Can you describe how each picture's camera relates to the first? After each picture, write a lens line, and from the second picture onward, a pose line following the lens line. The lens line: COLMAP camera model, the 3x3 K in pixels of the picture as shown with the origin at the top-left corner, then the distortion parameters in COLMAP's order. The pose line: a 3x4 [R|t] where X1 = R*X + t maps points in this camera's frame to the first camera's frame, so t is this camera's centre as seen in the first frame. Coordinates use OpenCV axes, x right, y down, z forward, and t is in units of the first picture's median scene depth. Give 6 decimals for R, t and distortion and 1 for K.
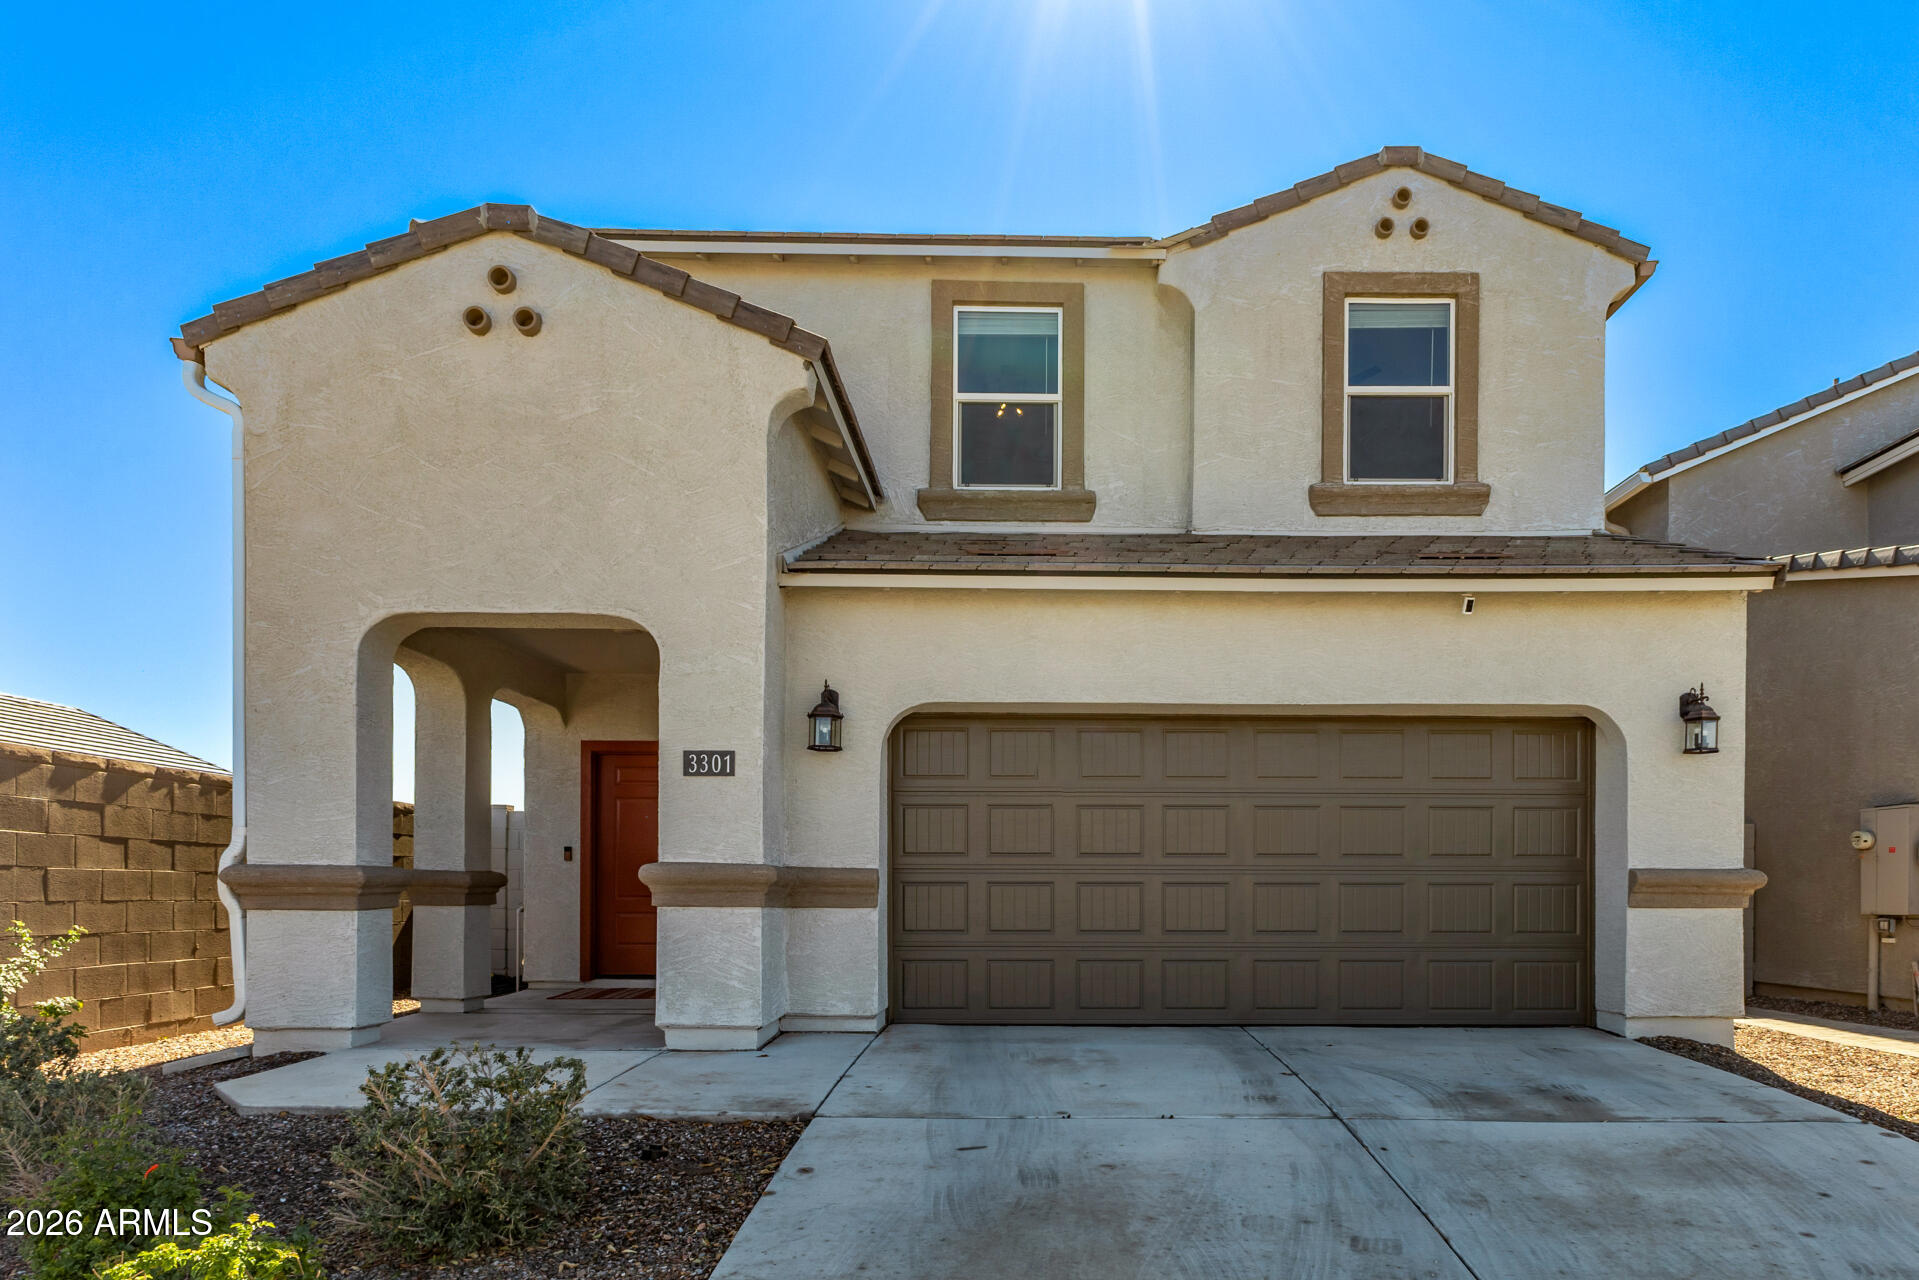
lens RADIAL K [[825.7, 0, 958.9], [0, 825.7, 638.9], [0, 0, 1]] dist [0.008768, -0.000082]
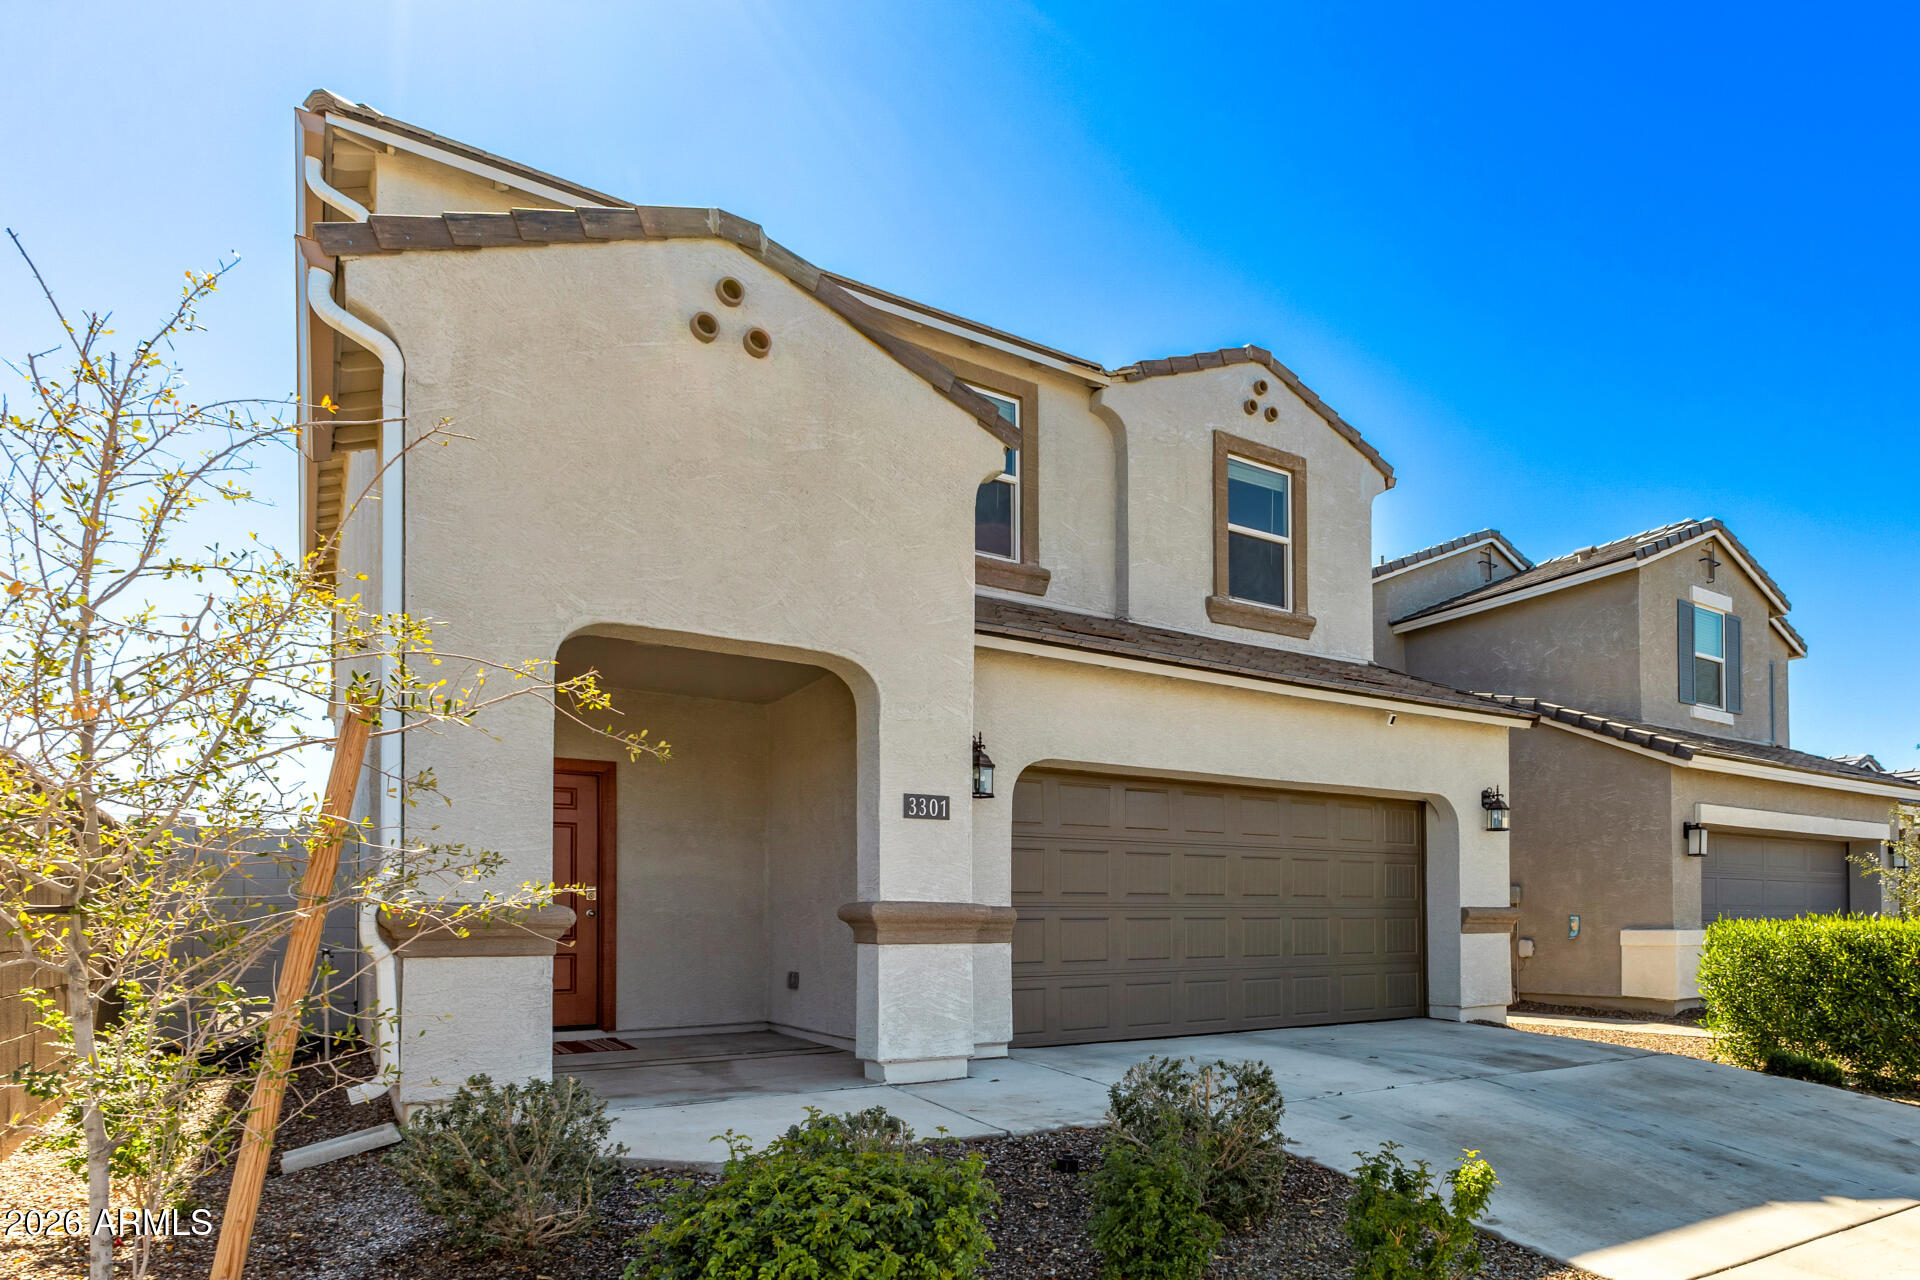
lens RADIAL K [[847.1, 0, 960.1], [0, 847.1, 623.4], [0, 0, 1]] dist [0.009456, 0.000340]
pose [[0.896054, 0.140036, 0.421279, -0.676183], [-0.119467, 0.990003, -0.074978, -0.005912], [-0.427568, 0.016855, 0.903826, -0.008325]]
